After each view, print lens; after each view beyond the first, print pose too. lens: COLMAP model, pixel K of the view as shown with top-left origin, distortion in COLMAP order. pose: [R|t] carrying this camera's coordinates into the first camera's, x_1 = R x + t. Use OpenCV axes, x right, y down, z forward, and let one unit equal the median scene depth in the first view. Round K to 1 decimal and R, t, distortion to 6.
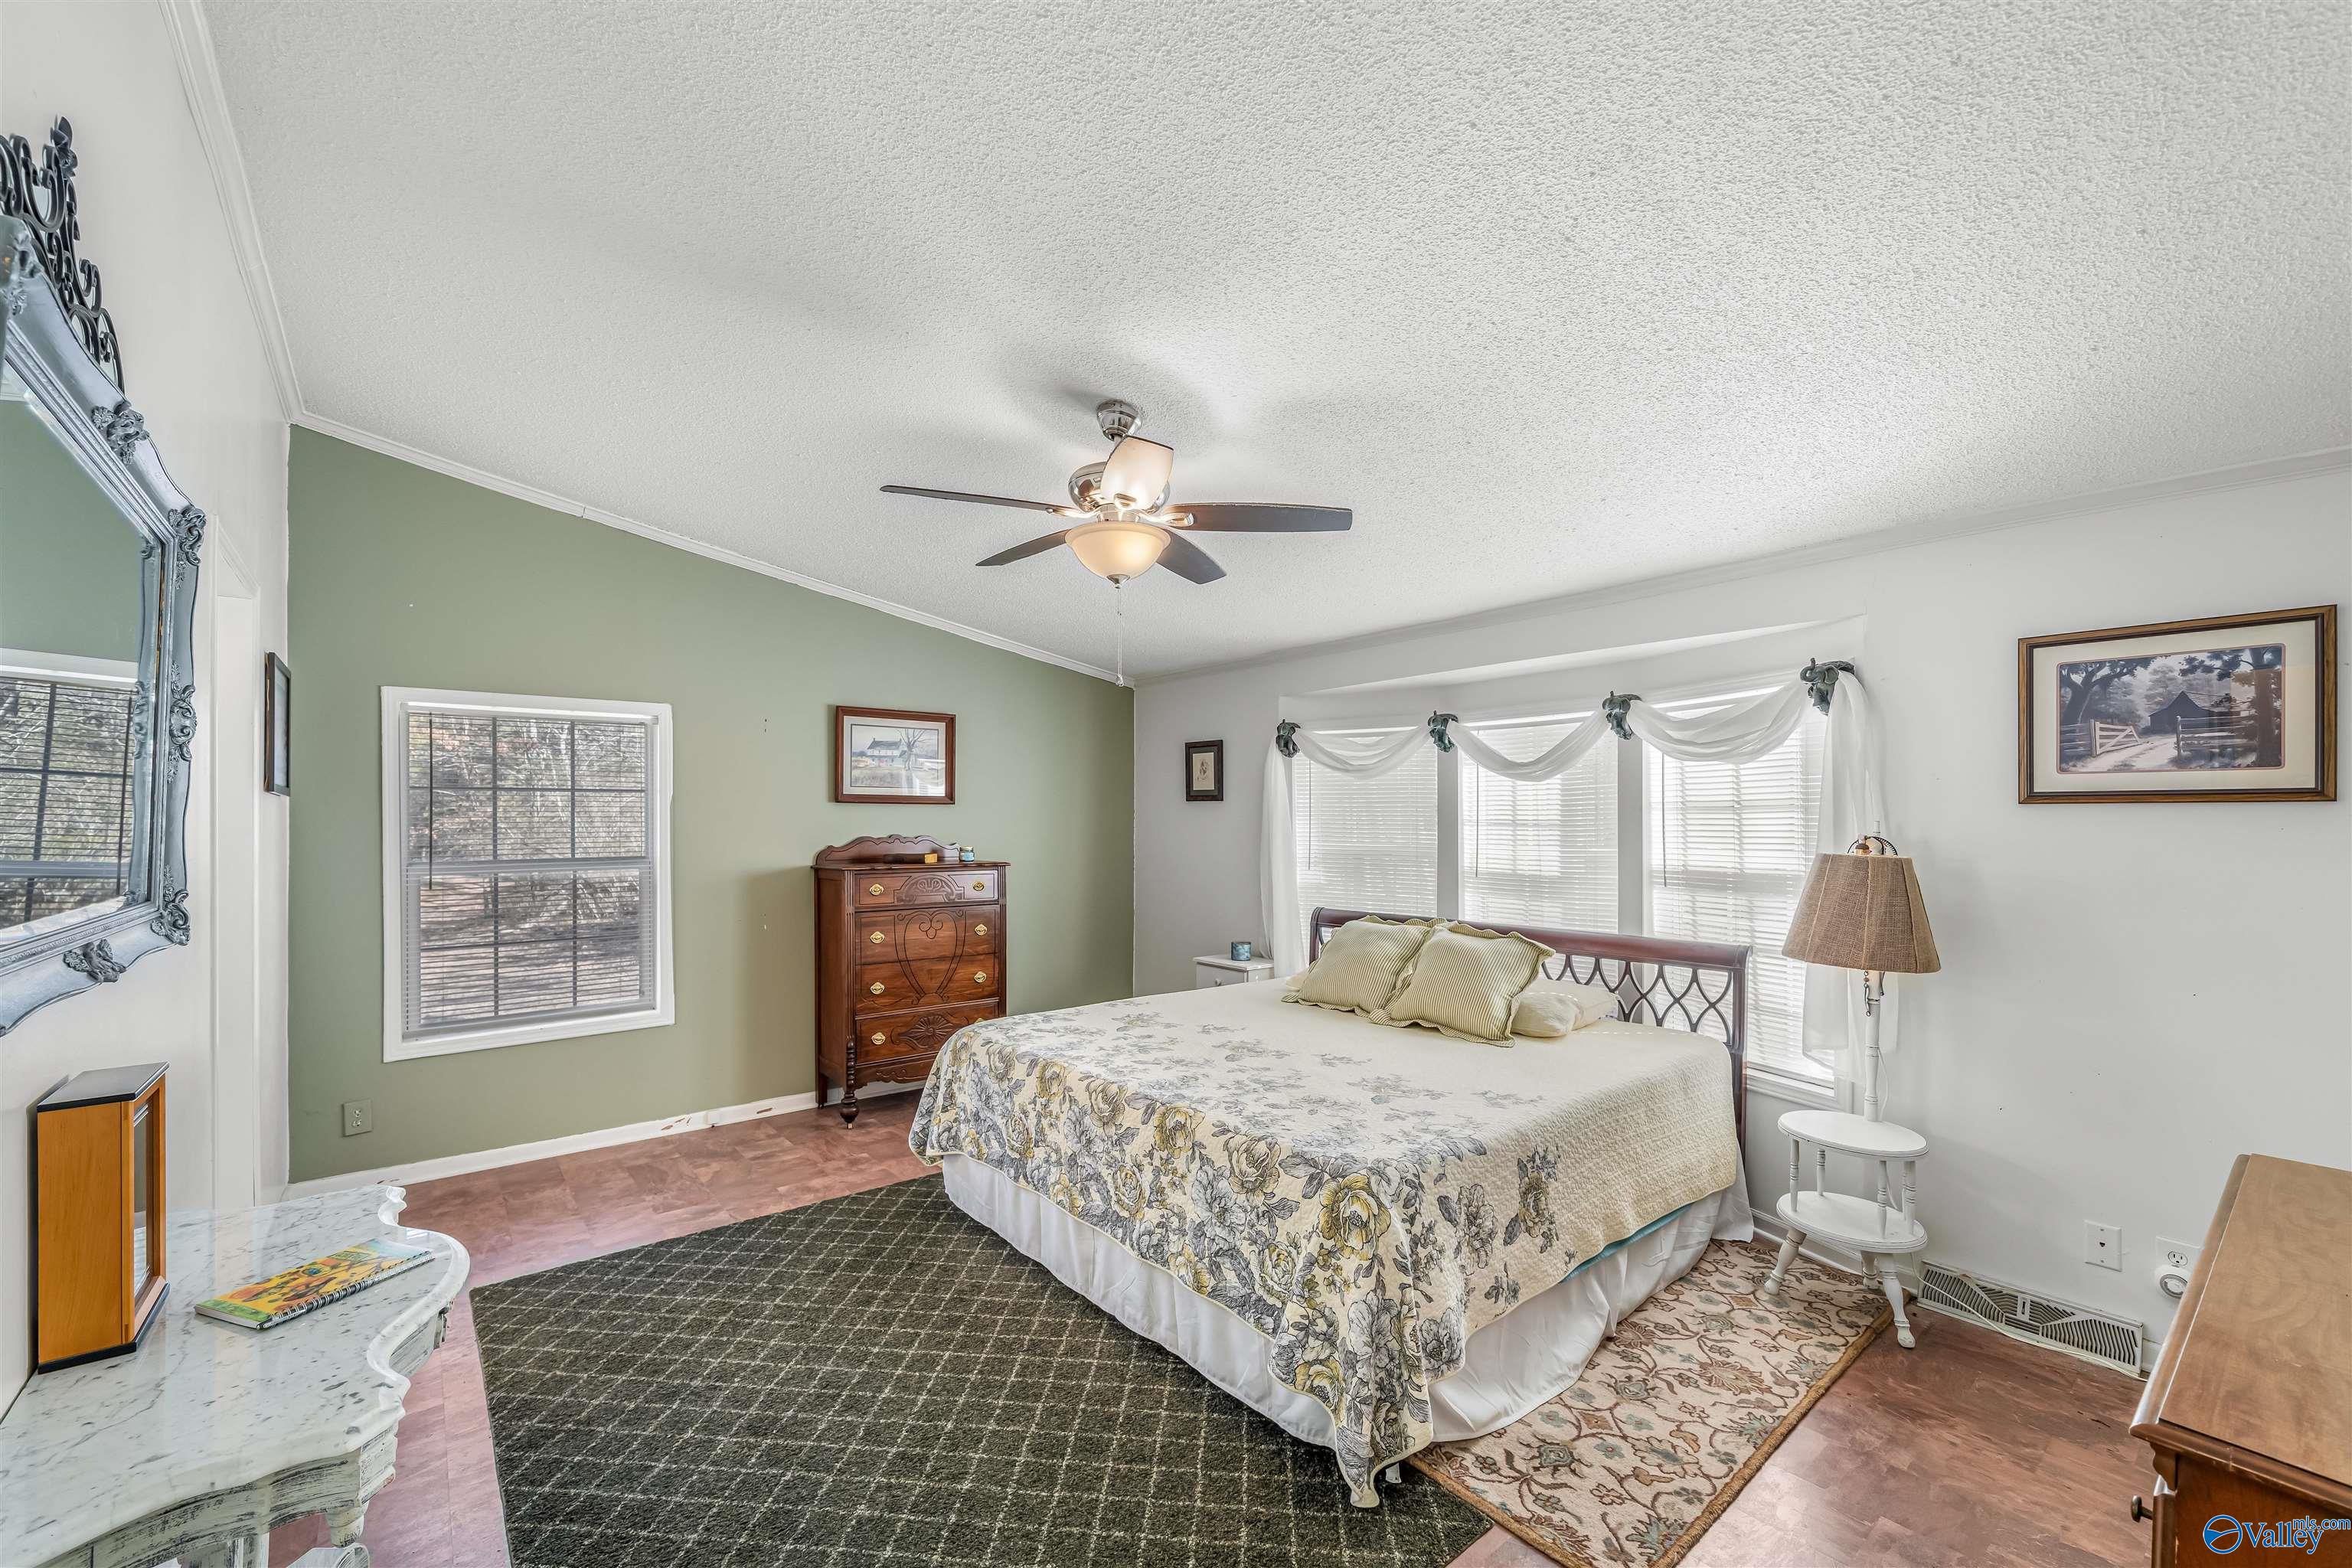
lens RADIAL K [[927.9, 0, 1169.9], [0, 927.9, 807.8], [0, 0, 1]] dist [0.000394, 0.000091]
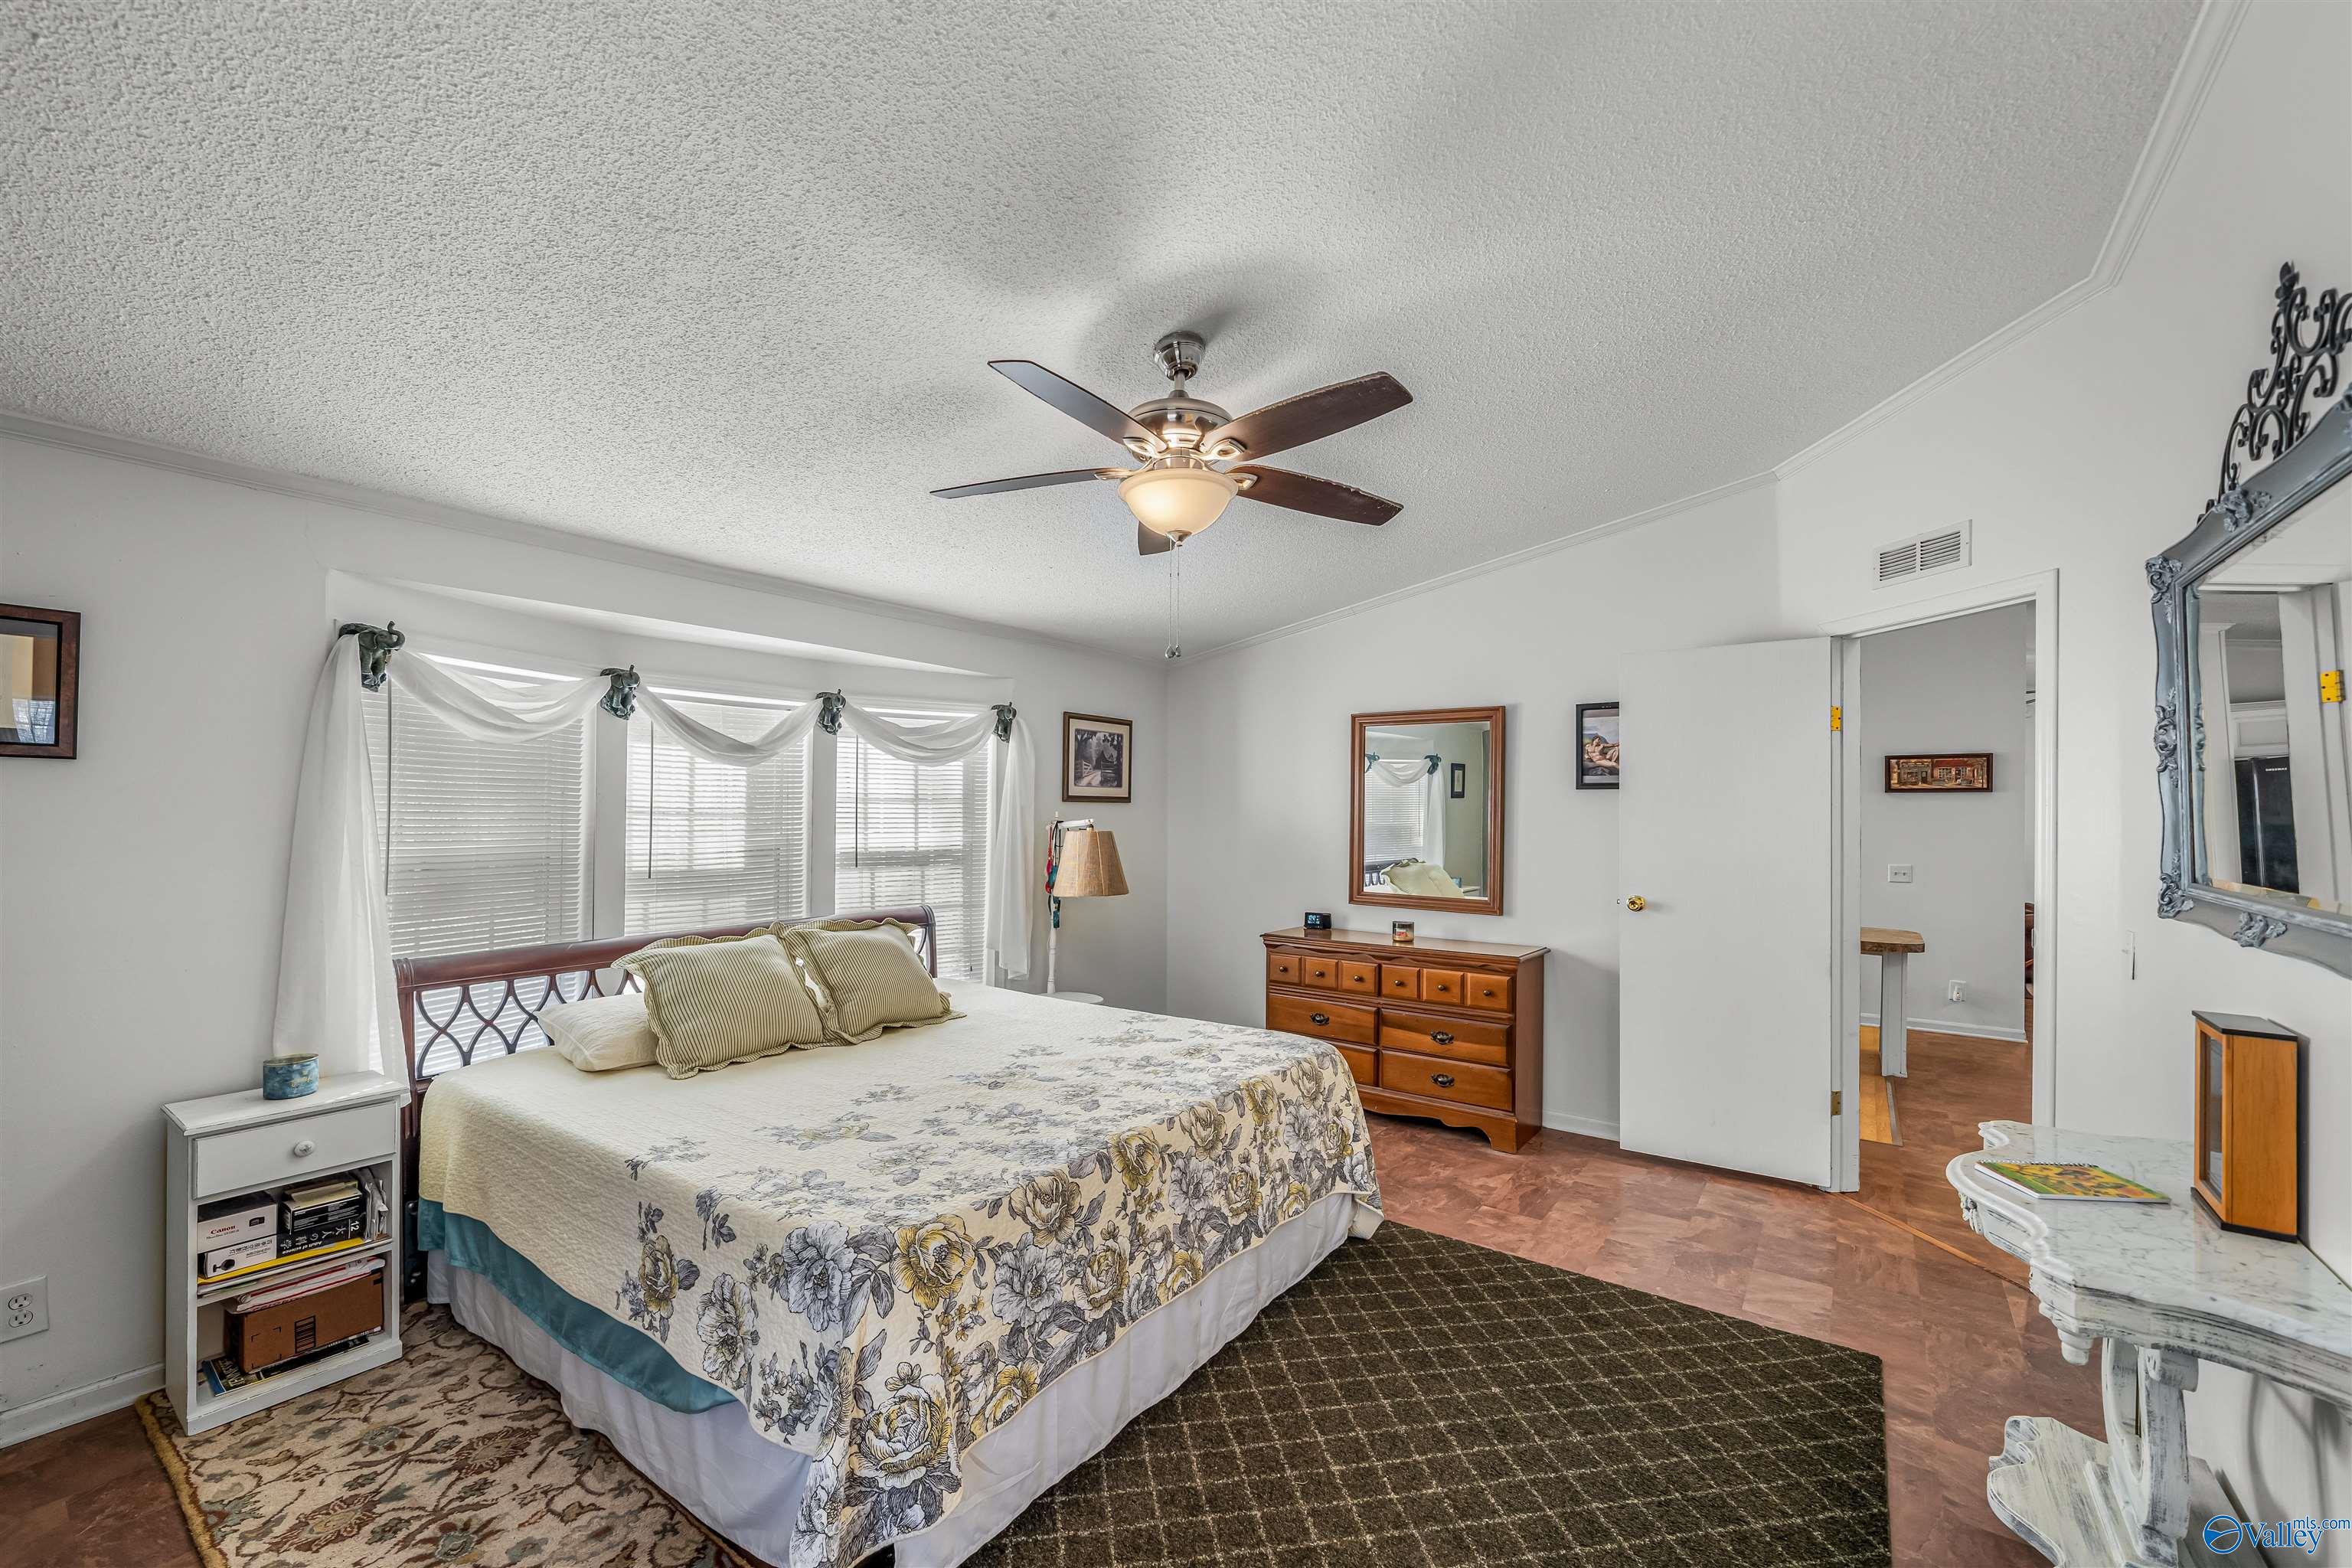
lens RADIAL K [[927.9, 0, 1169.9], [0, 927.9, 807.8], [0, 0, 1]] dist [0.000394, 0.000091]
pose [[-0.234038, 0.003571, 0.972221, -0.876507], [-0.017352, 0.999819, -0.007849, 0.017805], [-0.972073, -0.018707, -0.233933, 1.179076]]
